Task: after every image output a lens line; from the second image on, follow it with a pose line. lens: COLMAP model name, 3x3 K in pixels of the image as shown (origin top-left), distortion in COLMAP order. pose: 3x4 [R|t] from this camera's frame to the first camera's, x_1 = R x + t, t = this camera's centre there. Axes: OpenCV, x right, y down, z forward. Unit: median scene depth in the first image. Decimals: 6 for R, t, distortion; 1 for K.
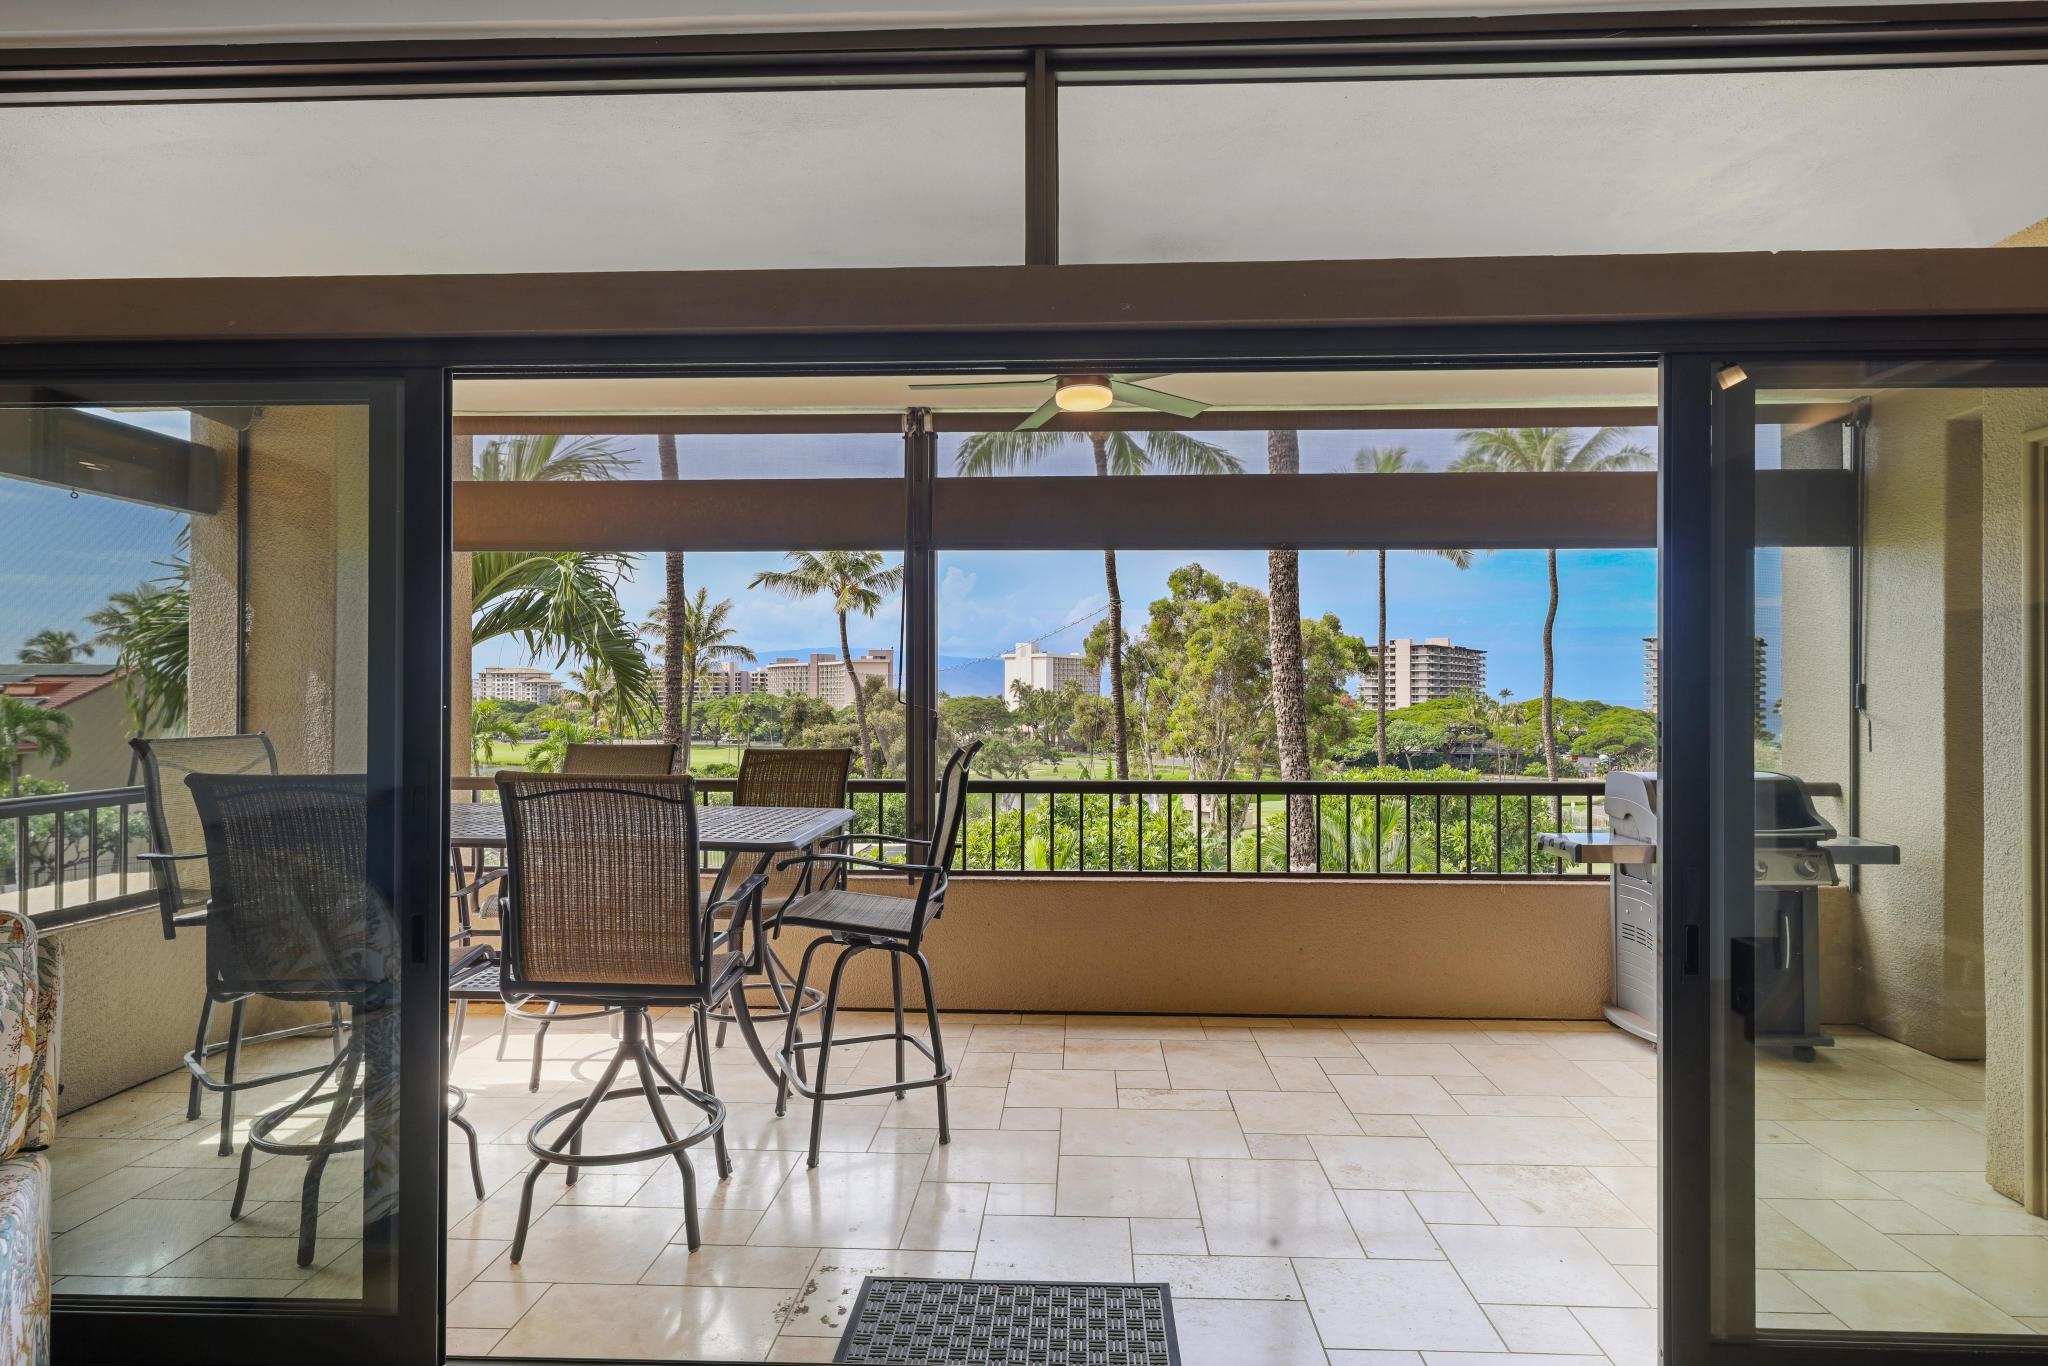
lens RADIAL K [[1096.3, 0, 1043.0], [0, 1096.3, 694.9], [0, 0, 1]] dist [0.014045, -0.000106]
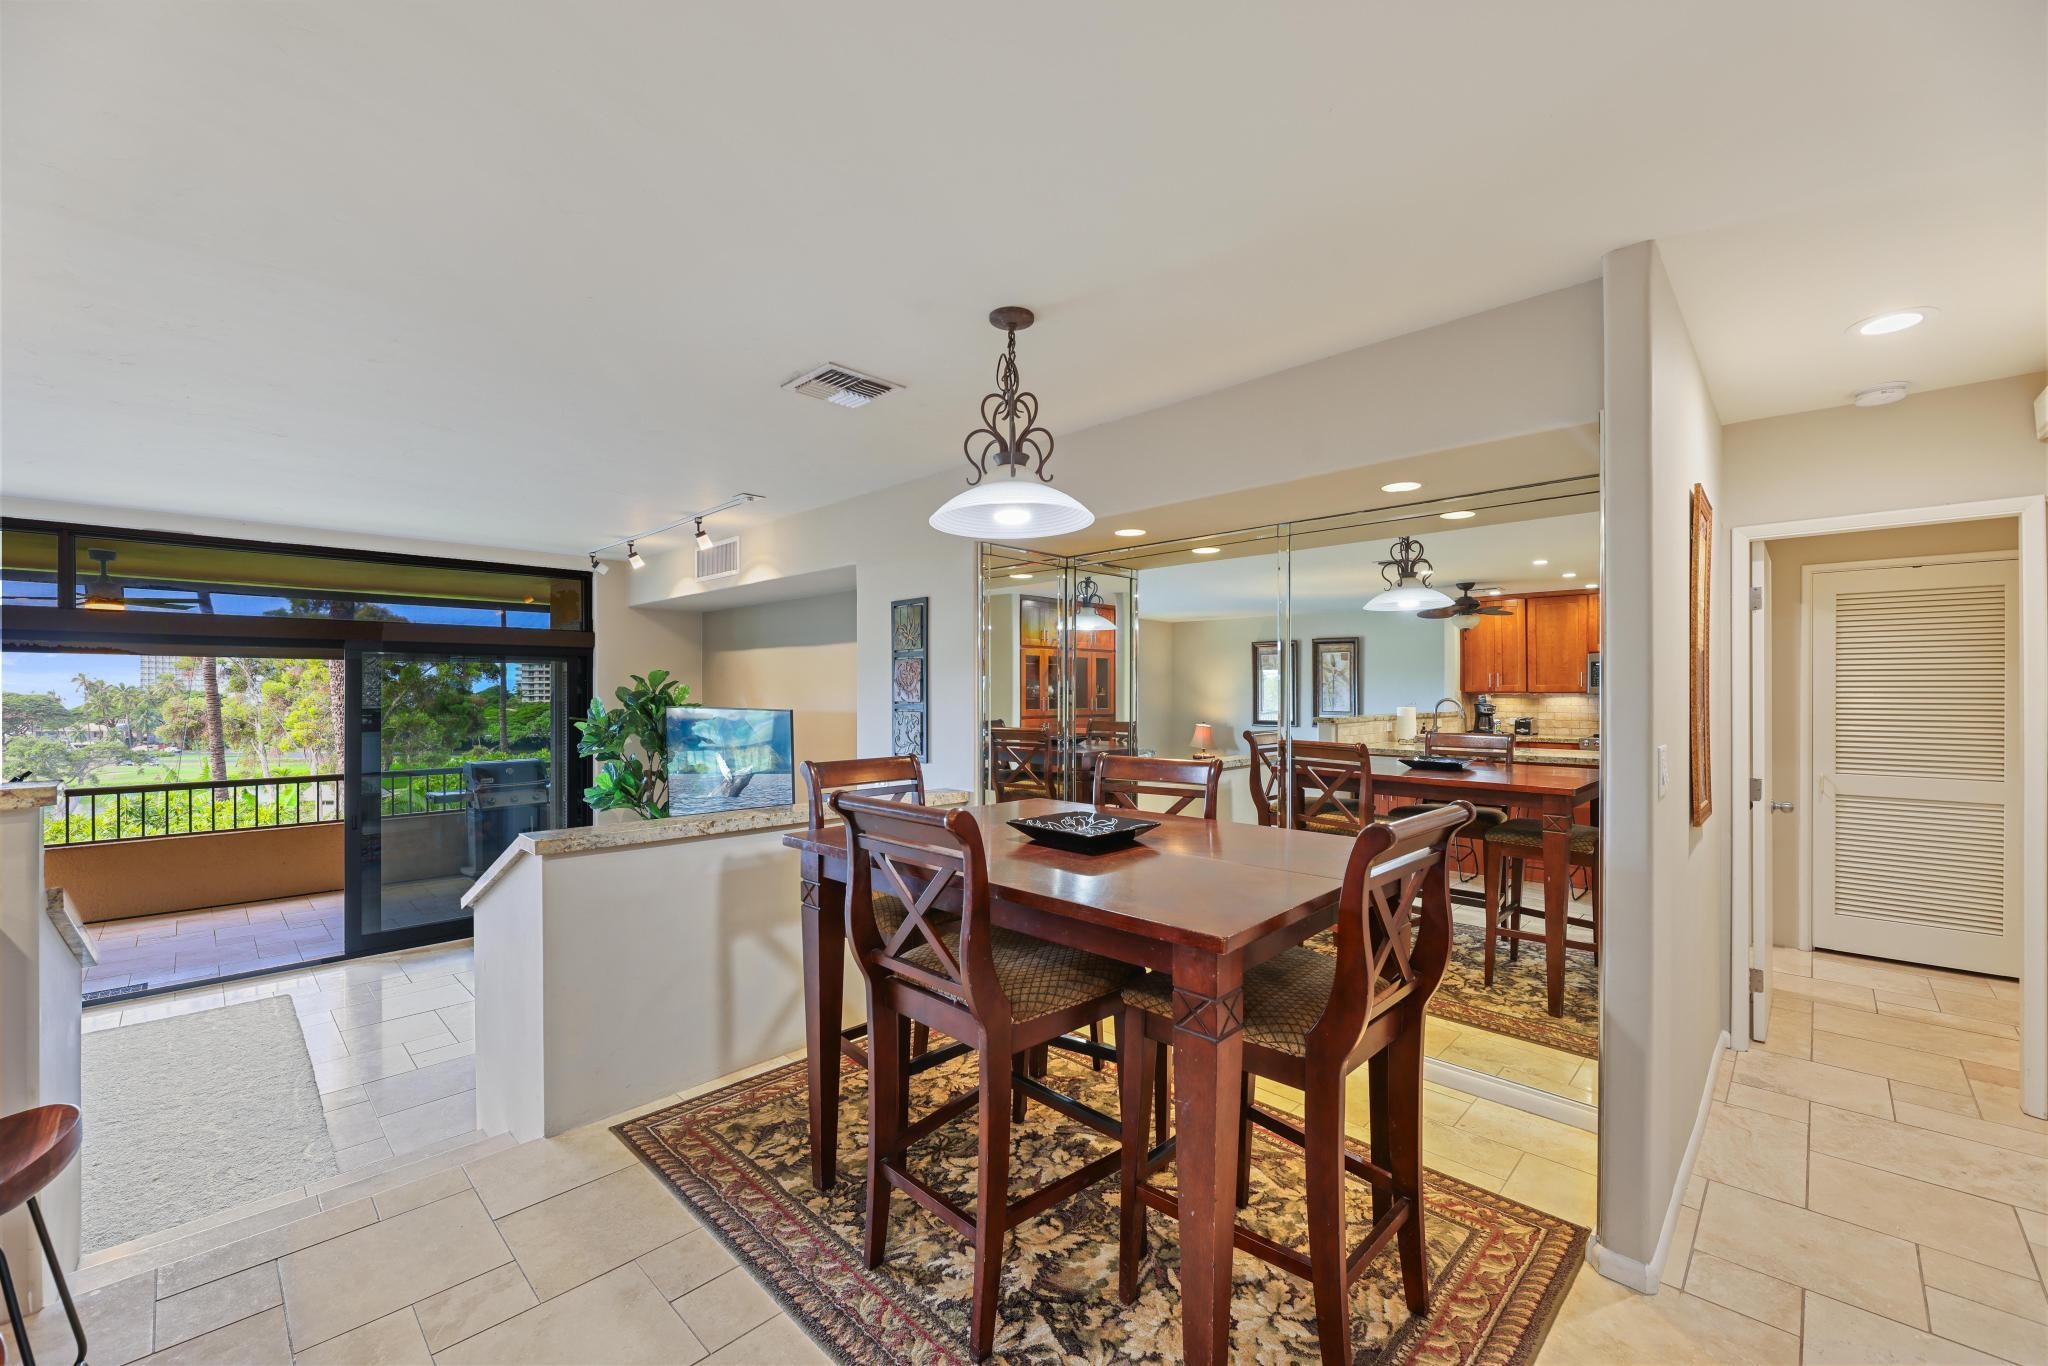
lens RADIAL K [[825.4, 0, 1027.3], [0, 825.4, 691.3], [0, 0, 1]] dist [-0.004734, -0.000572]
pose [[0.672082, -0.001241, 0.740476, 0.029709], [-0.000464, 0.999998, 0.002098, -0.055464], [-0.740477, -0.001754, 0.672079, -0.689751]]
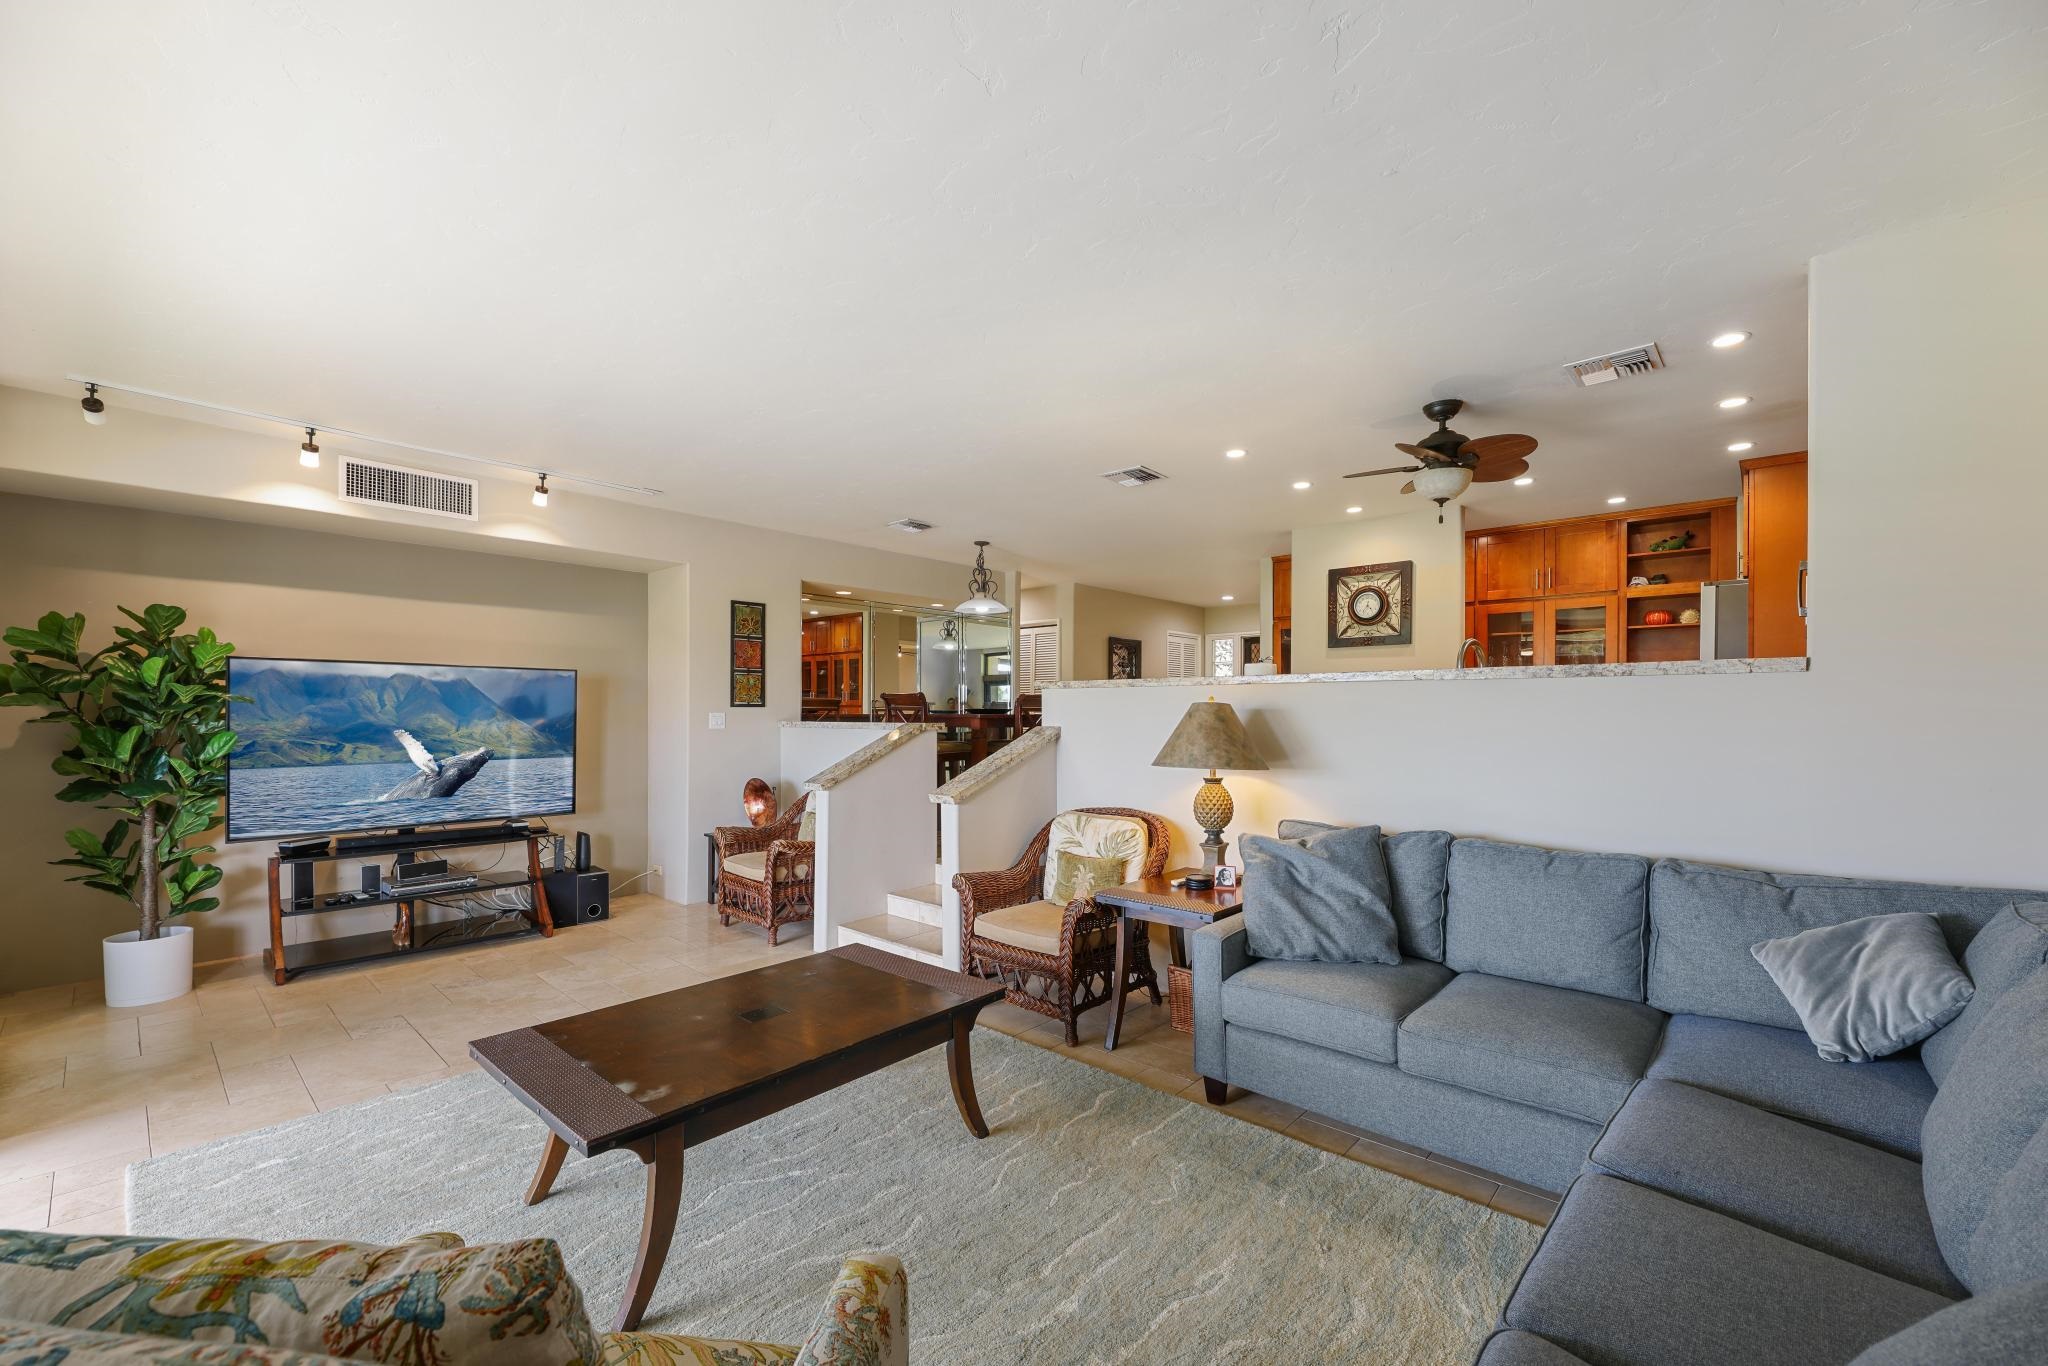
lens RADIAL K [[832.9, 0, 1027.2], [0, 832.9, 716.8], [0, 0, 1]] dist [-0.001968, -0.000184]
pose [[-0.767263, -0.008193, 0.641280, -0.406329], [-0.006570, 0.999966, 0.004914, -0.001032], [-0.641299, -0.000443, -0.767291, 0.254677]]
